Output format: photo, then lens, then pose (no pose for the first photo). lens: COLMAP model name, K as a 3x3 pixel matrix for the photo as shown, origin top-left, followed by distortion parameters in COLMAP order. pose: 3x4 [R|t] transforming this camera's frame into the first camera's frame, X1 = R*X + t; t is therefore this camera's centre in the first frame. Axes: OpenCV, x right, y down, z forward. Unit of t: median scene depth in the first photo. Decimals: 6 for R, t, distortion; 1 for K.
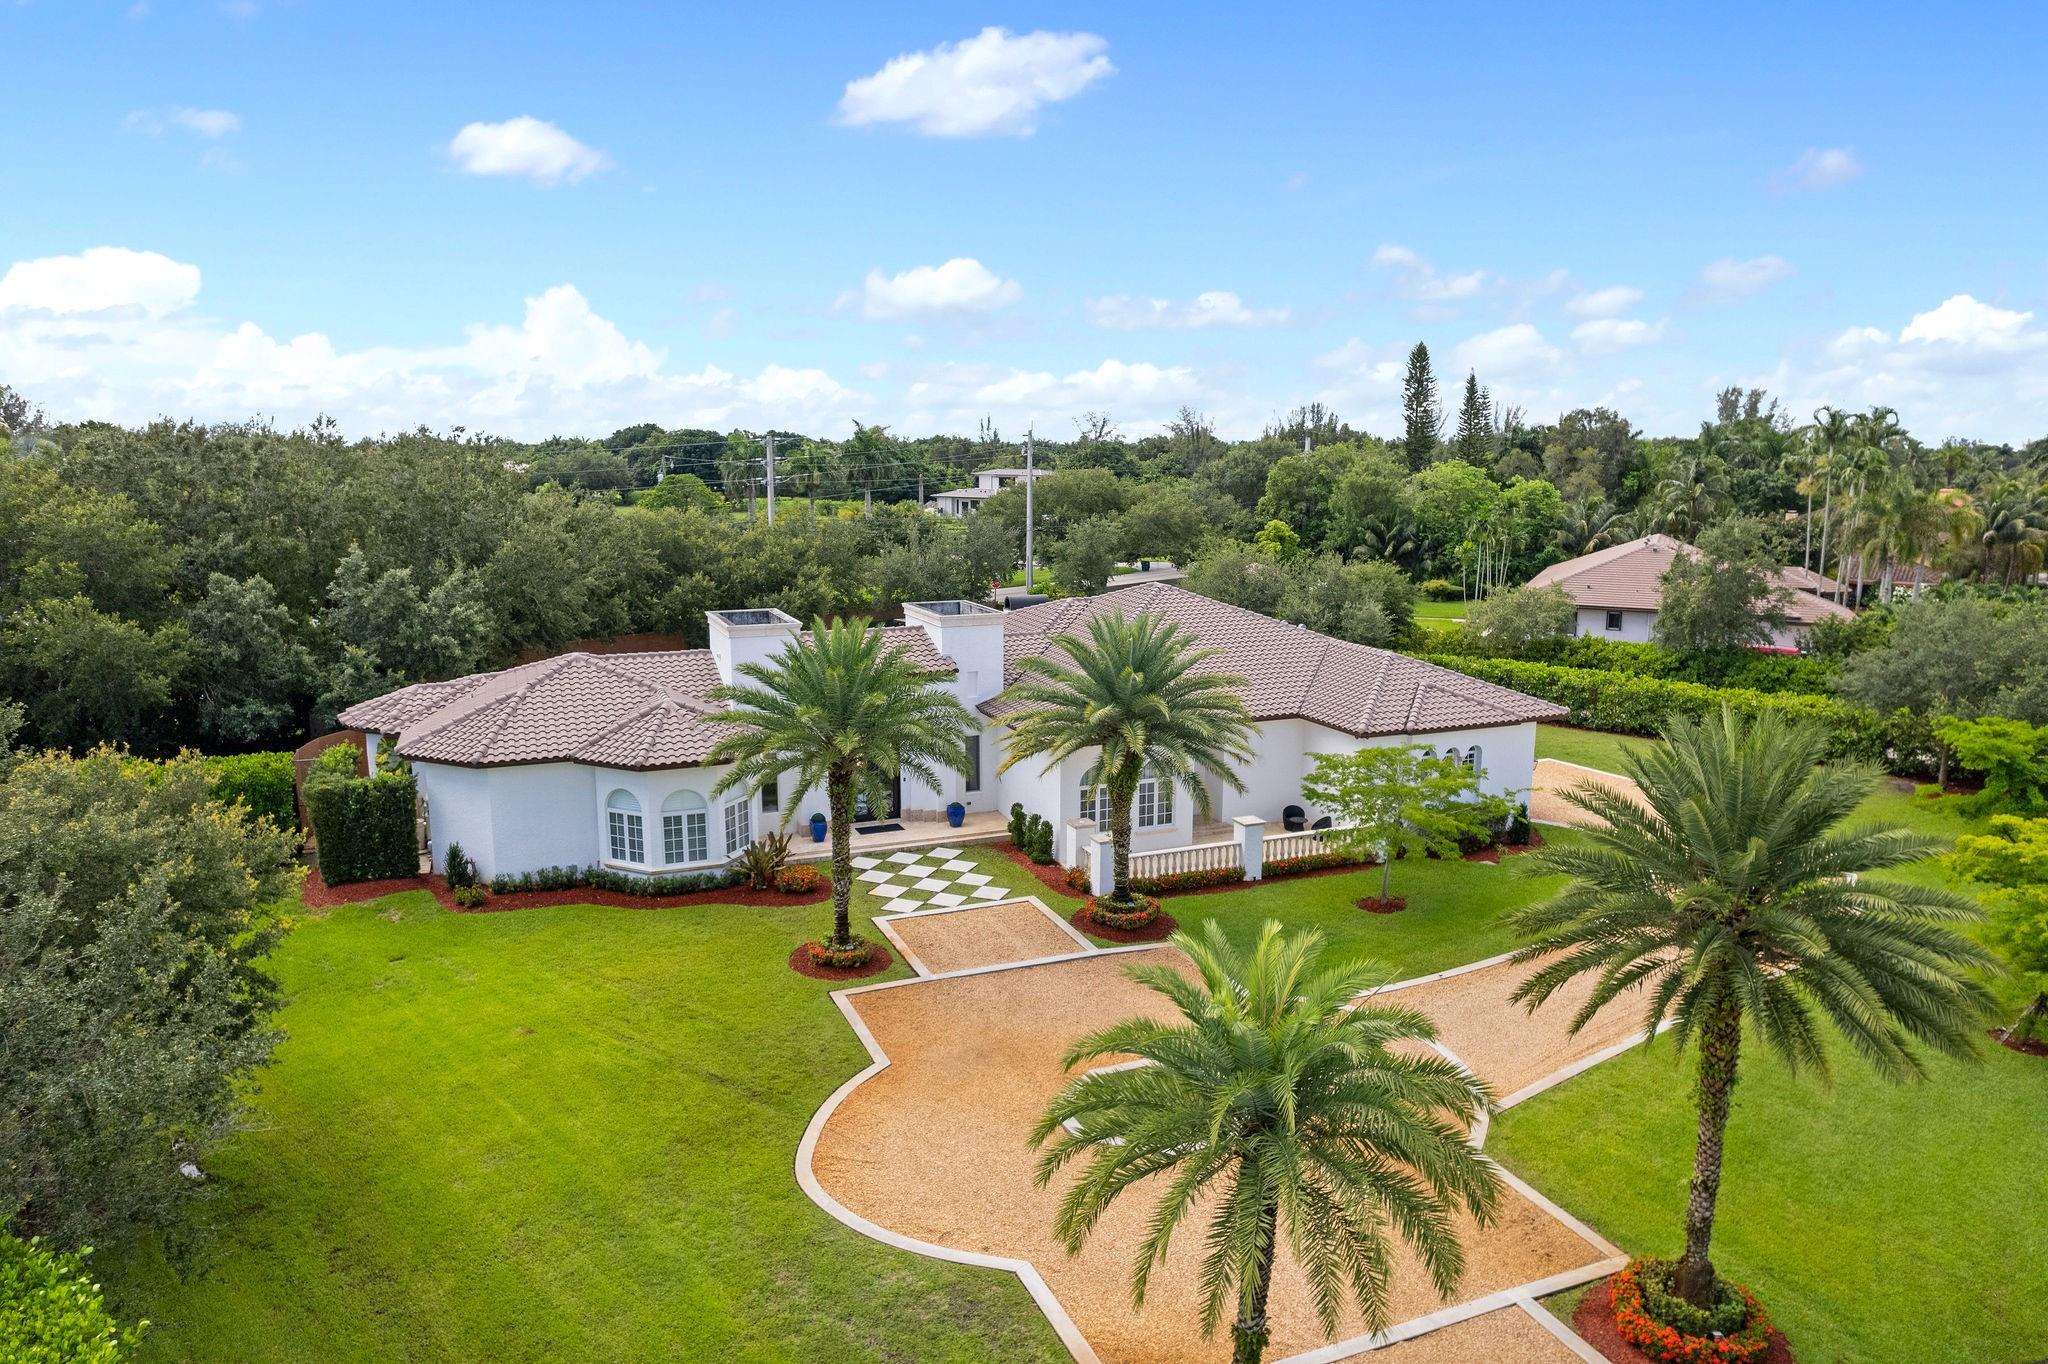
lens RADIAL K [[1328.0, 0, 1028.2], [0, 1328.0, 676.2], [0, 0, 1]] dist [-0.074083, 0.069032]
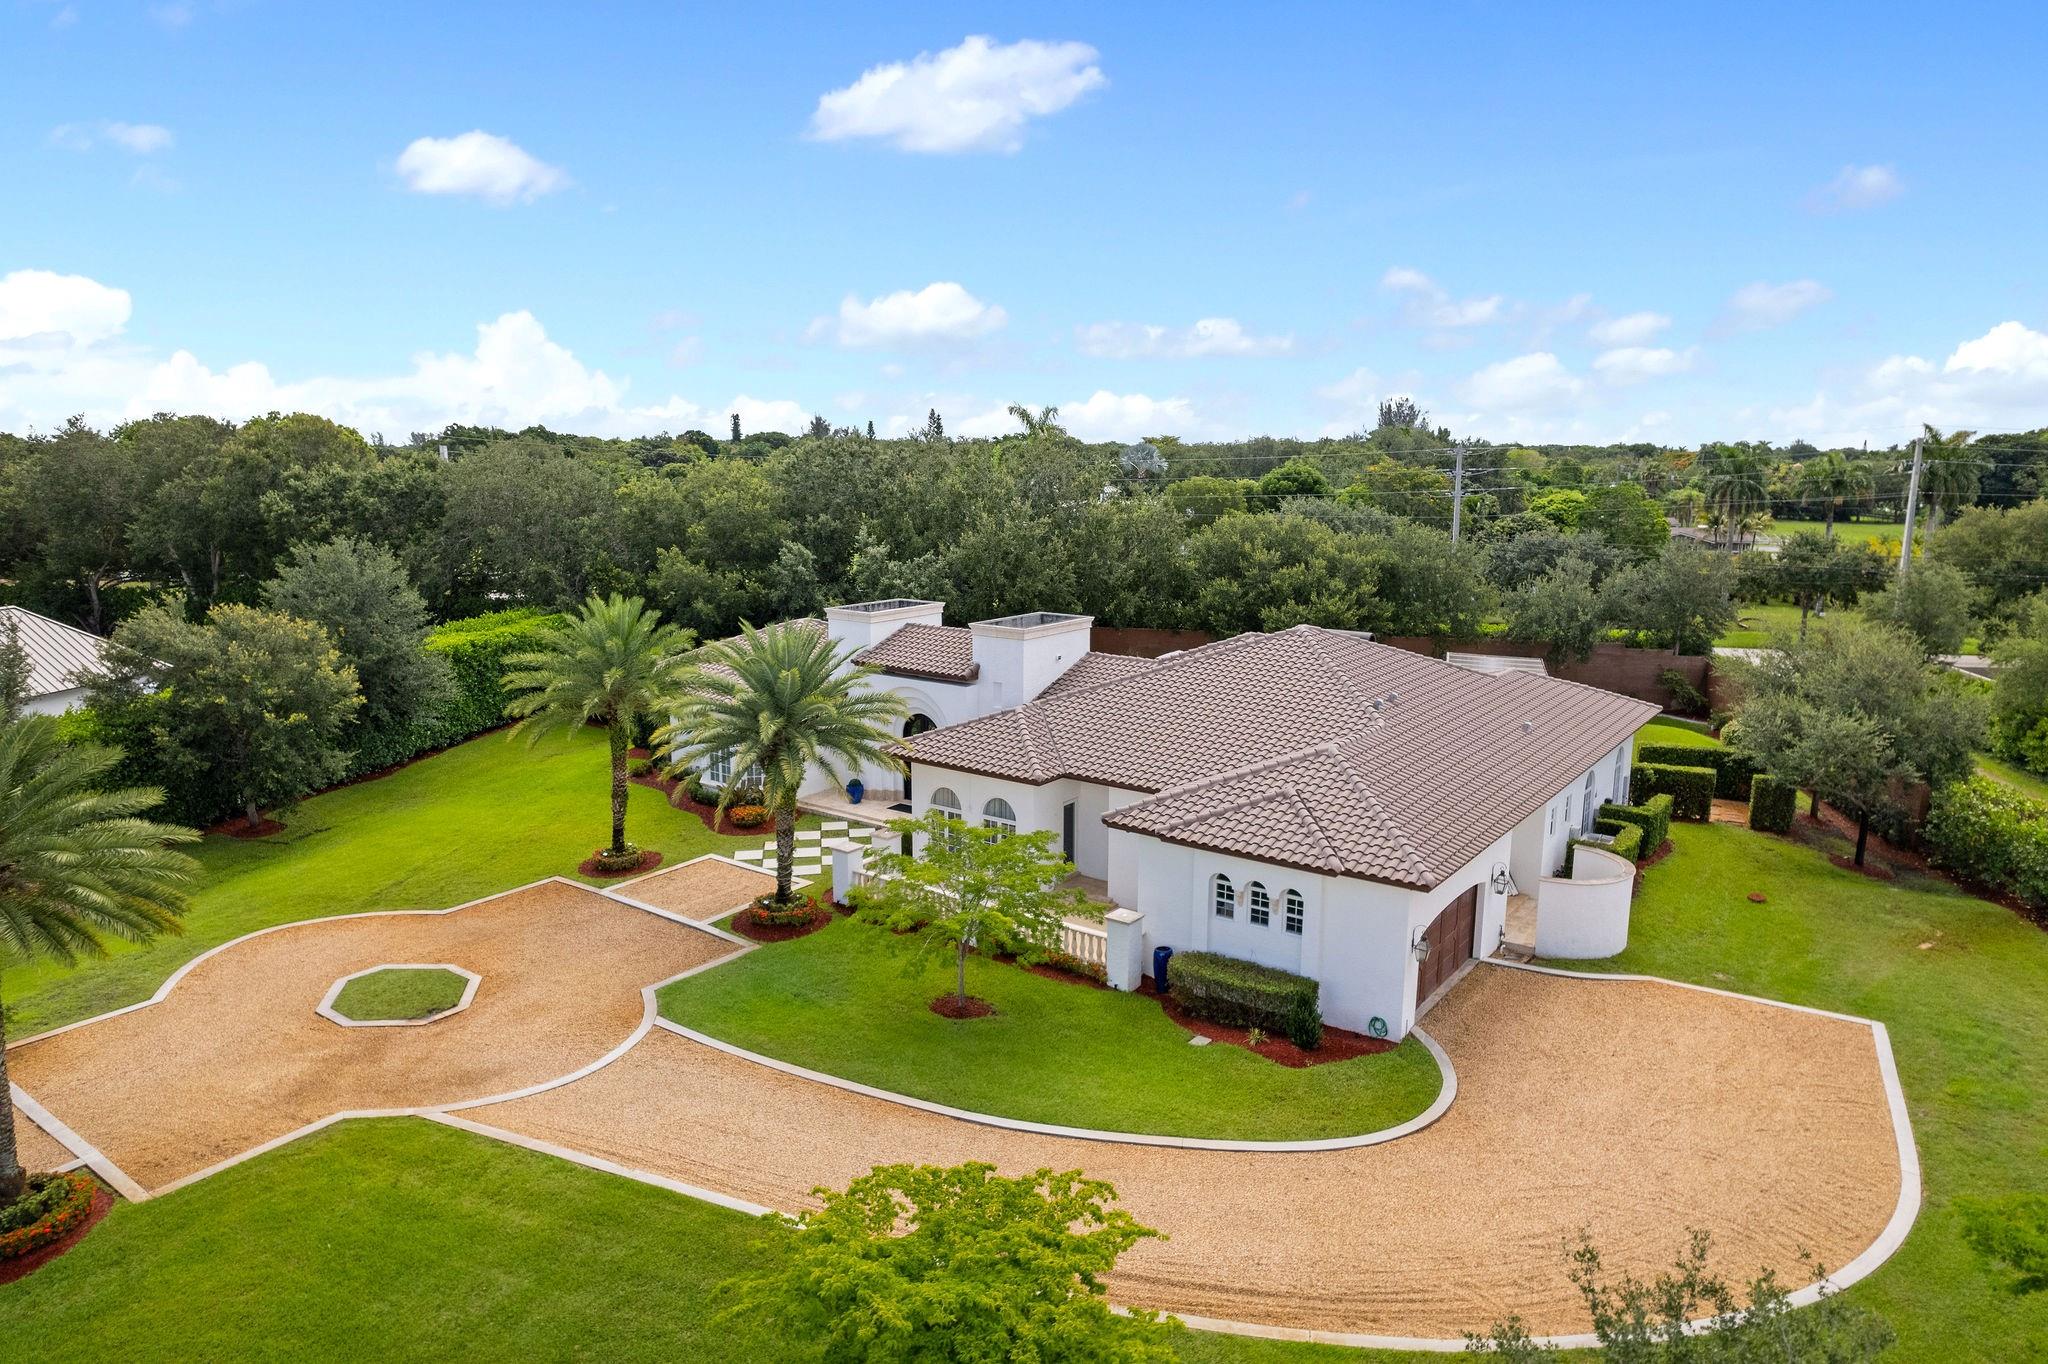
lens RADIAL K [[1328.0, 0, 1028.2], [0, 1328.0, 676.2], [0, 0, 1]] dist [-0.074083, 0.069032]
pose [[0.515674, 0.147811, -0.843939, 0.922120], [-0.149403, 0.985428, 0.081302, -0.105229], [0.843658, 0.084162, 0.530243, 0.540468]]
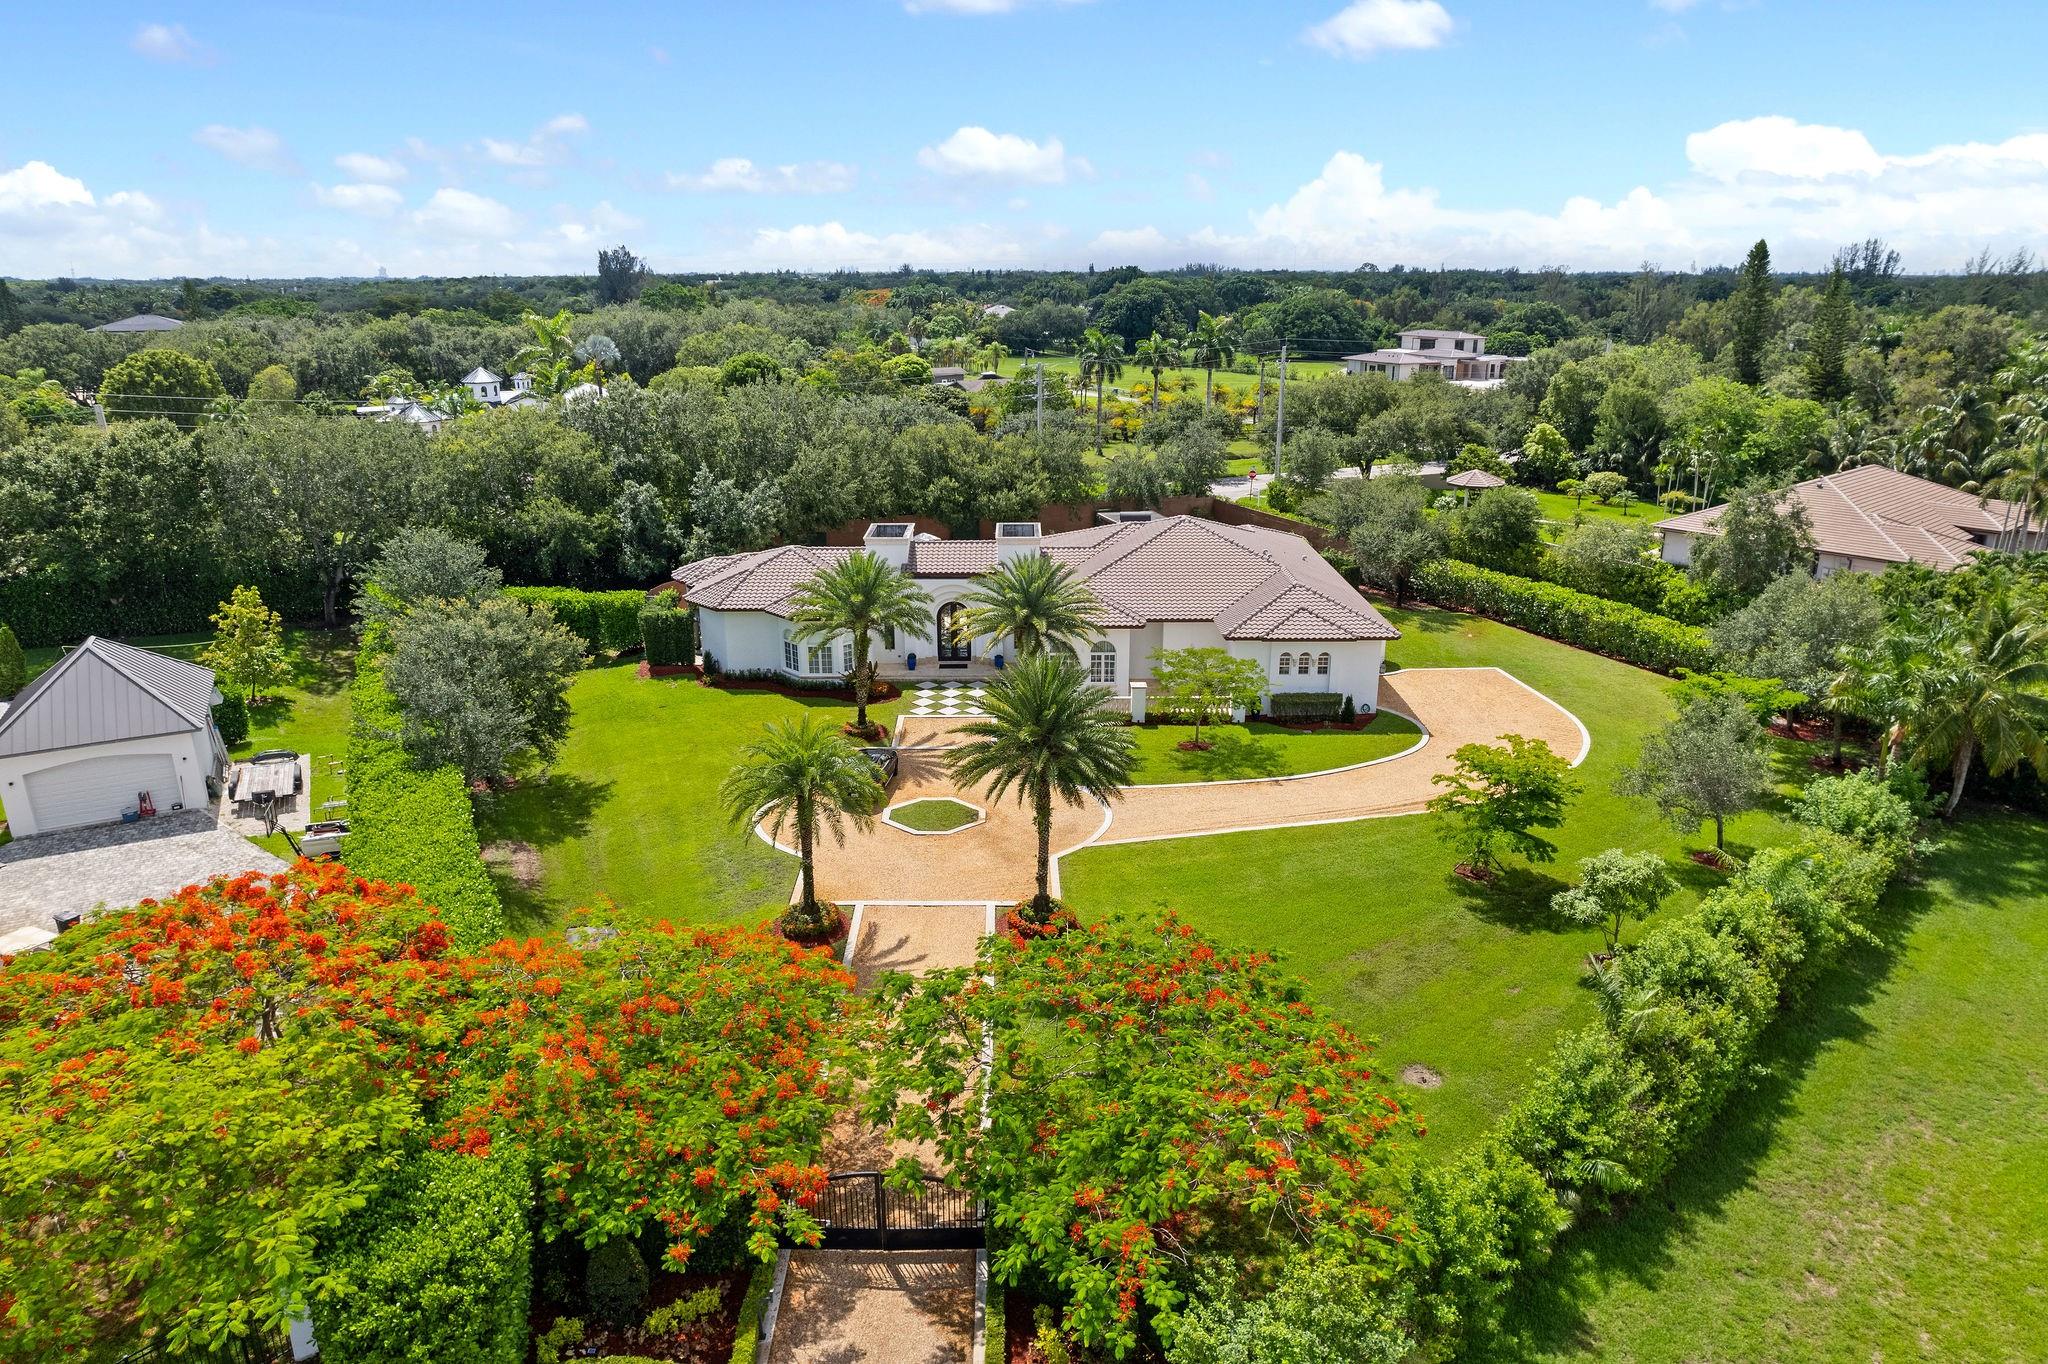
lens RADIAL K [[1335.6, 0, 1024.0], [0, 1335.6, 682.0], [0, 0, 1]] dist [-0.056525, 0.035115]
pose [[0.925103, 0.109160, -0.363687, 0.622366], [-0.059988, 0.987774, 0.143886, -0.117537], [0.374947, -0.111292, 0.920342, -0.528766]]
